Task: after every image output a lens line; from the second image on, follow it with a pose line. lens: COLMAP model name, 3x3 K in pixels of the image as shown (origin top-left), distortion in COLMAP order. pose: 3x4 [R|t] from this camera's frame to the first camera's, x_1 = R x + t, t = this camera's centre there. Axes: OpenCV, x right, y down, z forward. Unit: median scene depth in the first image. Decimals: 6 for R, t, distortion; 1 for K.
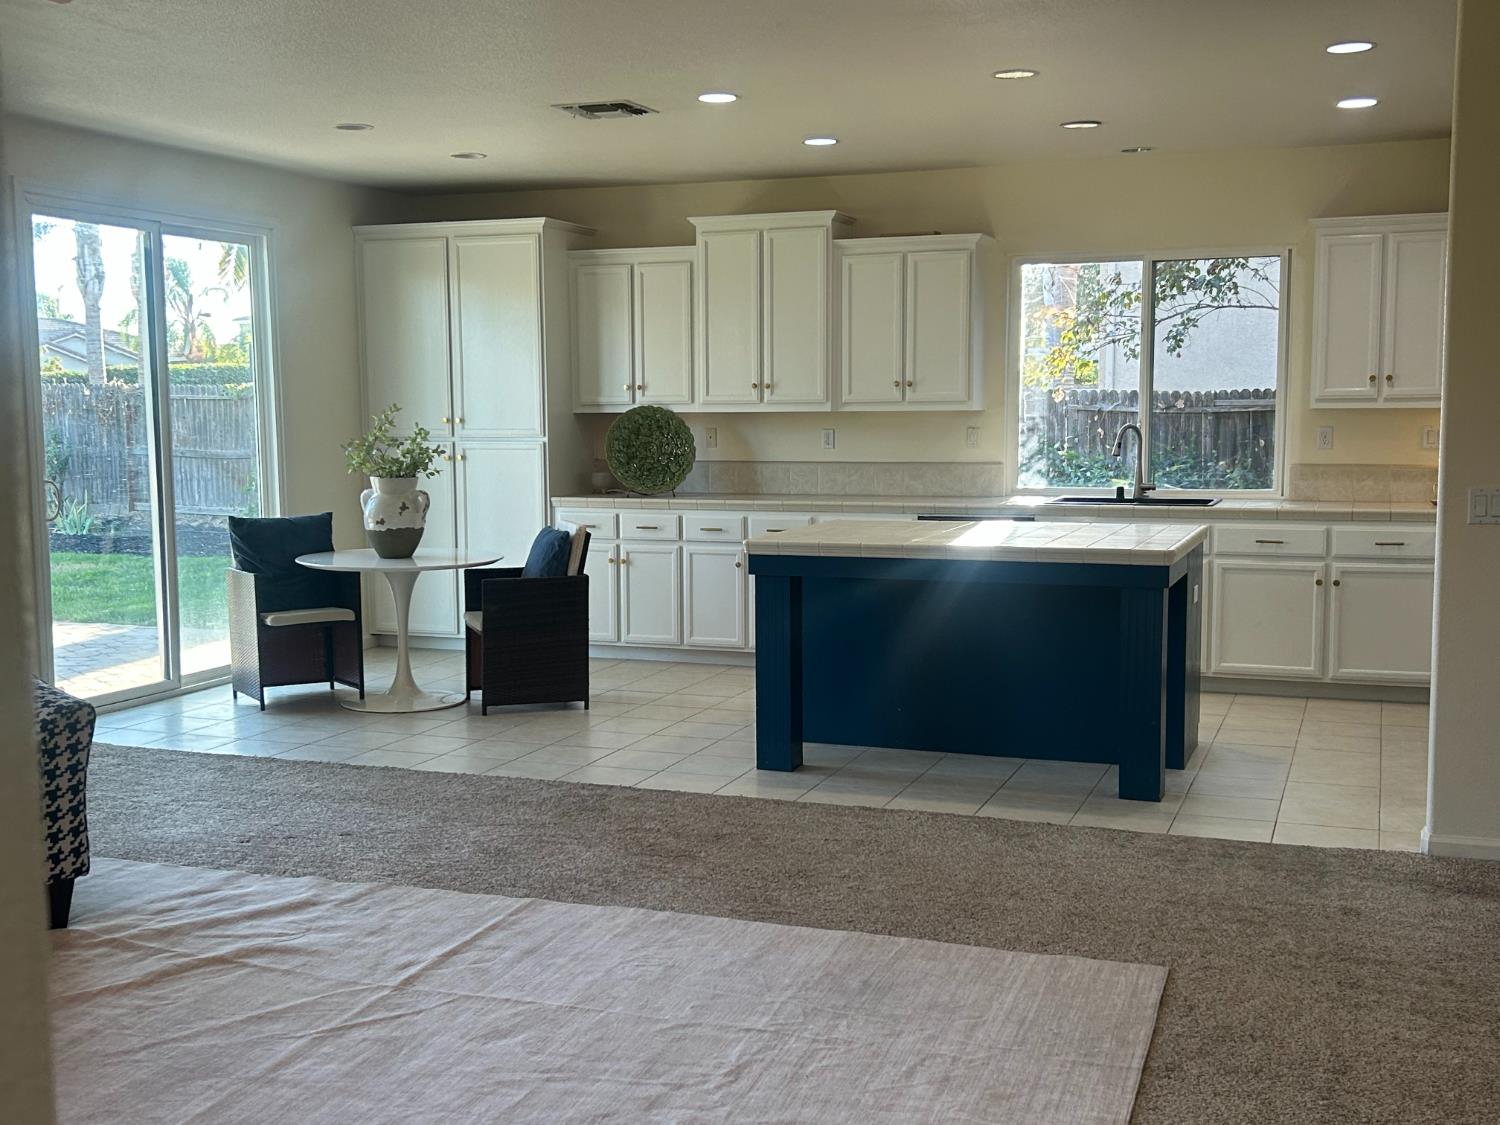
lens RADIAL K [[1698.6, 0, 719.7], [0, 1698.6, 603.1], [0, 0, 1]] dist [0.187590, -0.511228]
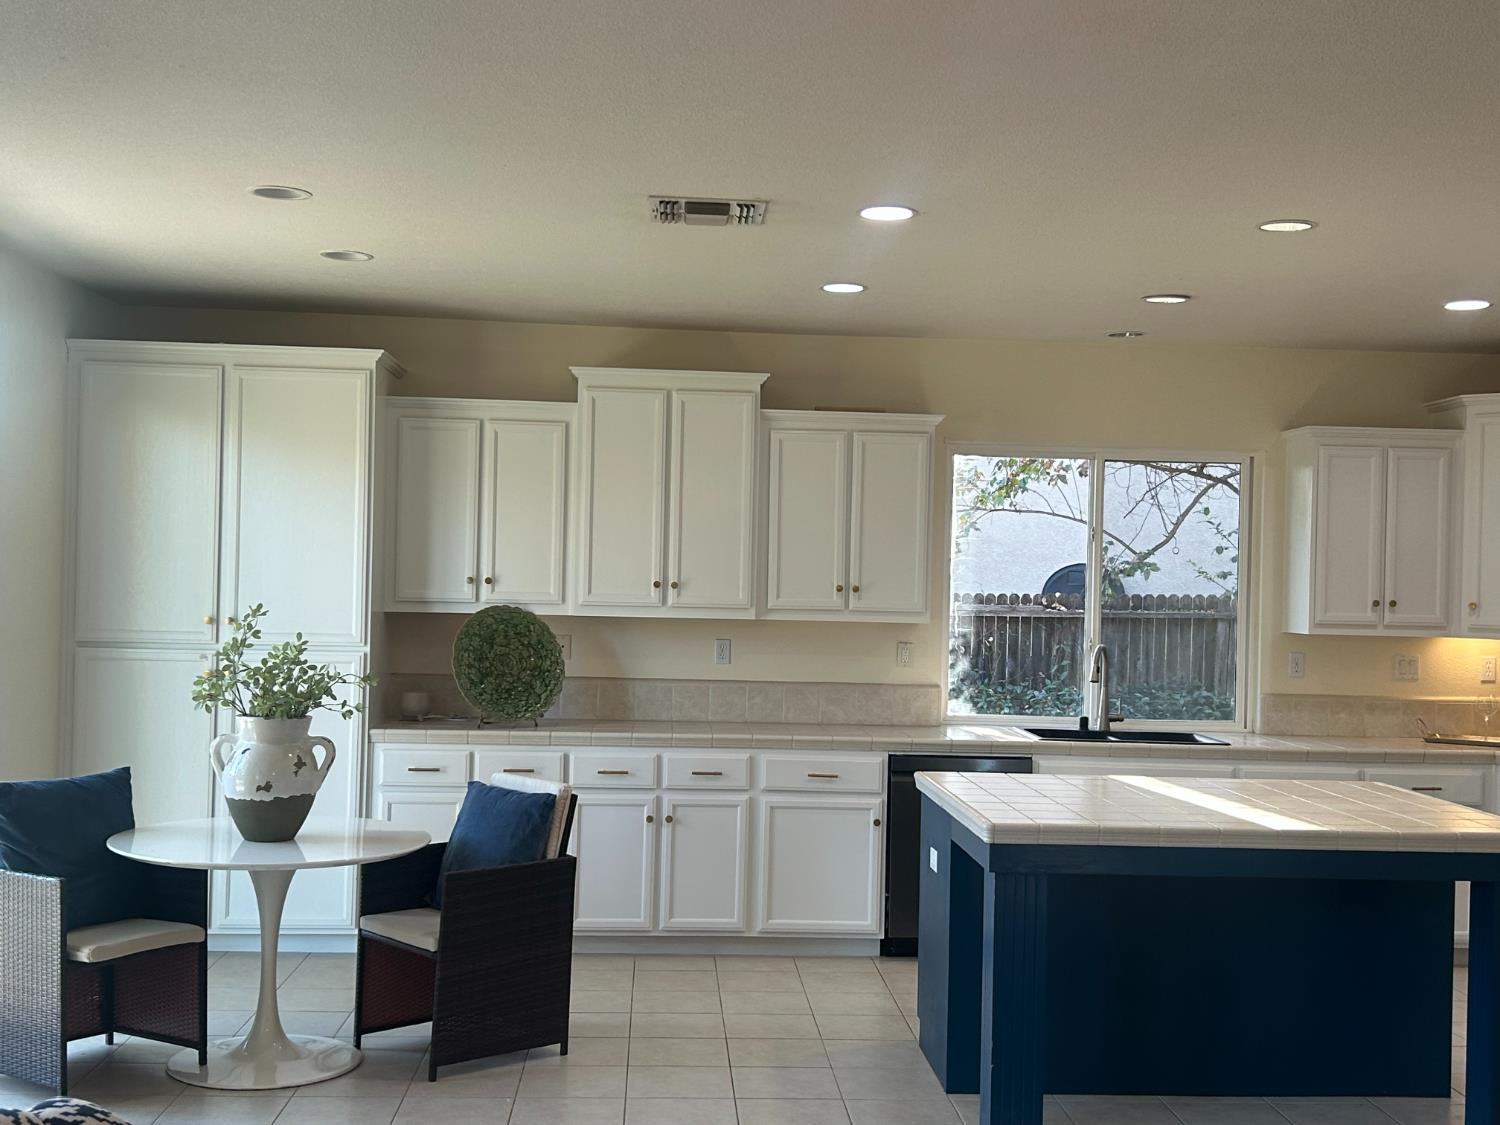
lens RADIAL K [[1697.6, 0, 753.8], [0, 1697.6, 585.6], [0, 0, 1]] dist [0.174318, -0.482660]
pose [[0.908313, 0.027174, 0.417407, -0.263051], [0.019065, 0.994161, -0.106211, -0.043909], [-0.417856, 0.104431, 0.902491, 0.283240]]
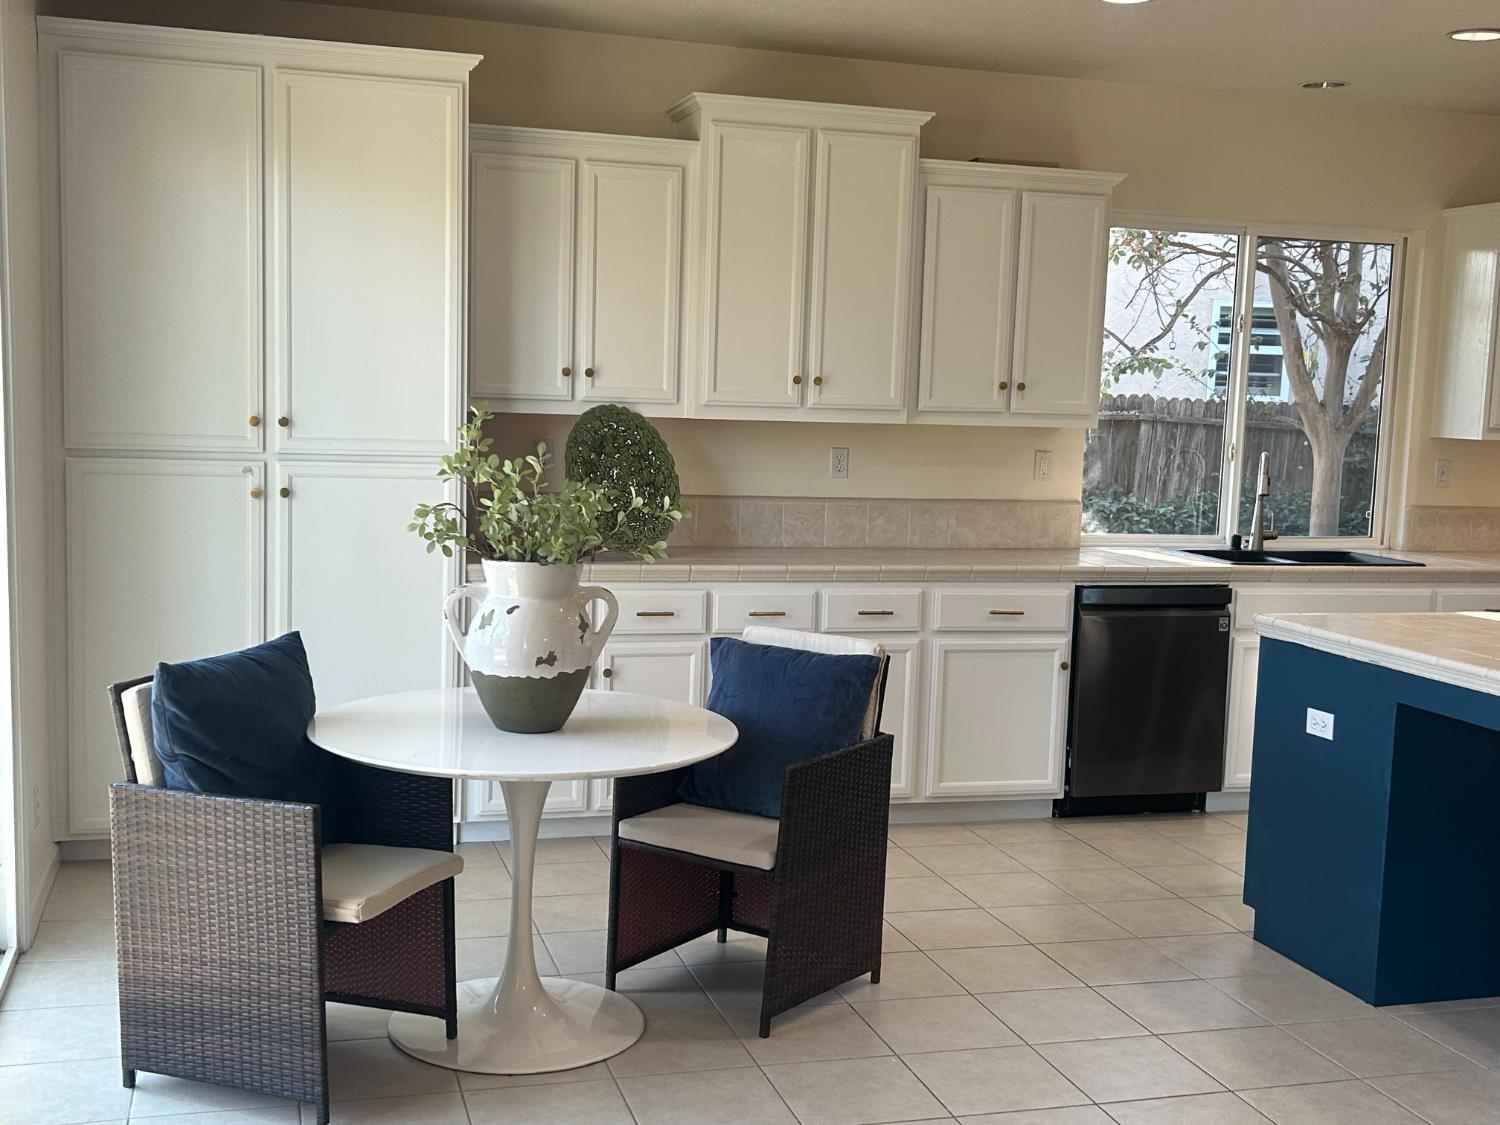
lens RADIAL K [[1702.5, 0, 743.1], [0, 1702.5, 586.7], [0, 0, 1]] dist [0.180221, -0.526744]
pose [[0.790873, -0.037823, 0.610810, -0.379791], [0.033749, 0.999265, 0.018179, -0.063939], [-0.611048, 0.006237, 0.791569, 0.519666]]
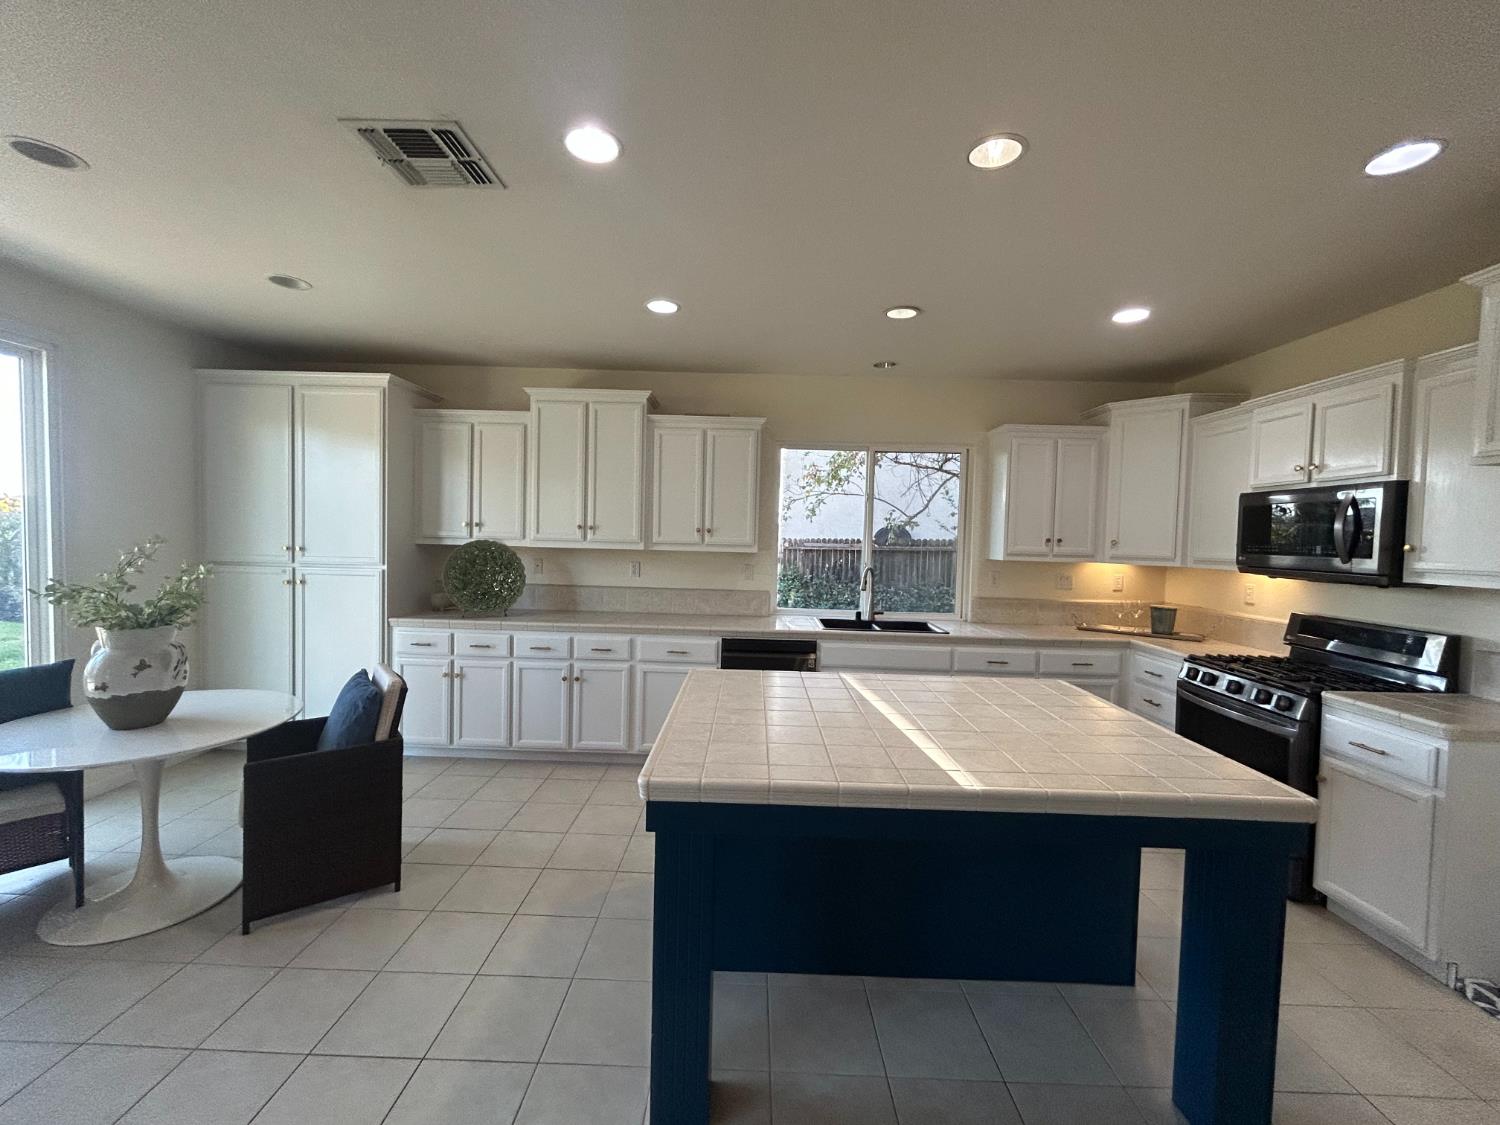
lens RADIAL K [[613.5, 0, 742.0], [0, 613.5, 559.7], [0, 0, 1]] dist [0.000280, 0.000134]
pose [[0.938493, 0.018055, 0.344827, -0.021056], [0.008059, 0.997215, -0.074148, -0.070839], [-0.345205, 0.072366, 0.935733, 0.552906]]
